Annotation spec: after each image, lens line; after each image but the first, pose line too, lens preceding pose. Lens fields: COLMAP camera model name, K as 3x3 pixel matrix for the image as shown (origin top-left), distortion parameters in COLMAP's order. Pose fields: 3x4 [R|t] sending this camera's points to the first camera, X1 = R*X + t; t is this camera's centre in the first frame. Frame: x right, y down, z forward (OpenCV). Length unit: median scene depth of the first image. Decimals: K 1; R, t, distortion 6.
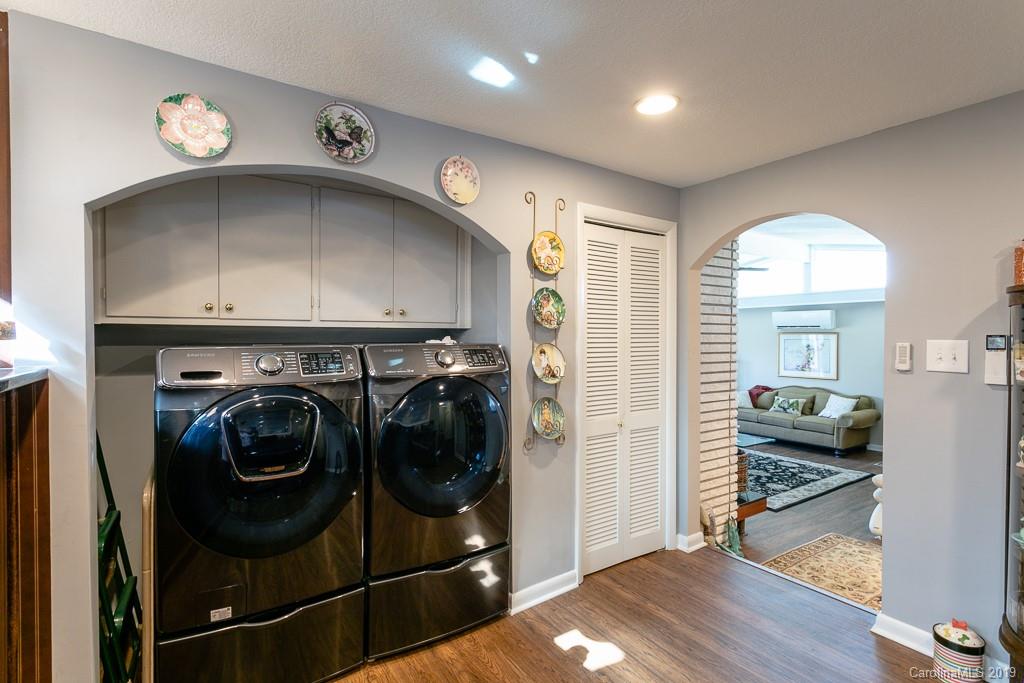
lens RADIAL K [[485.8, 0, 515.4], [0, 485.8, 341.3], [0, 0, 1]] dist [-0.002572, 0.000535]
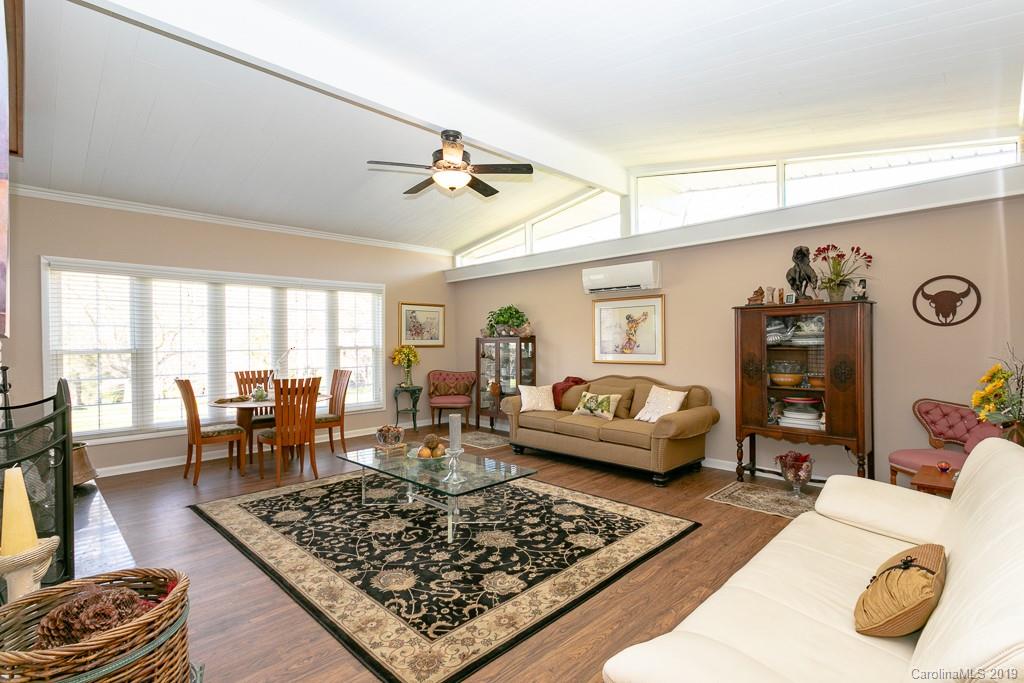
lens RADIAL K [[485.8, 0, 515.4], [0, 485.8, 341.3], [0, 0, 1]] dist [-0.002572, 0.000535]
pose [[0.980122, -0.012746, 0.197985, 0.370517], [0.014308, 0.999877, -0.006461, 0.055582], [-0.197879, 0.009165, 0.980184, 0.428874]]
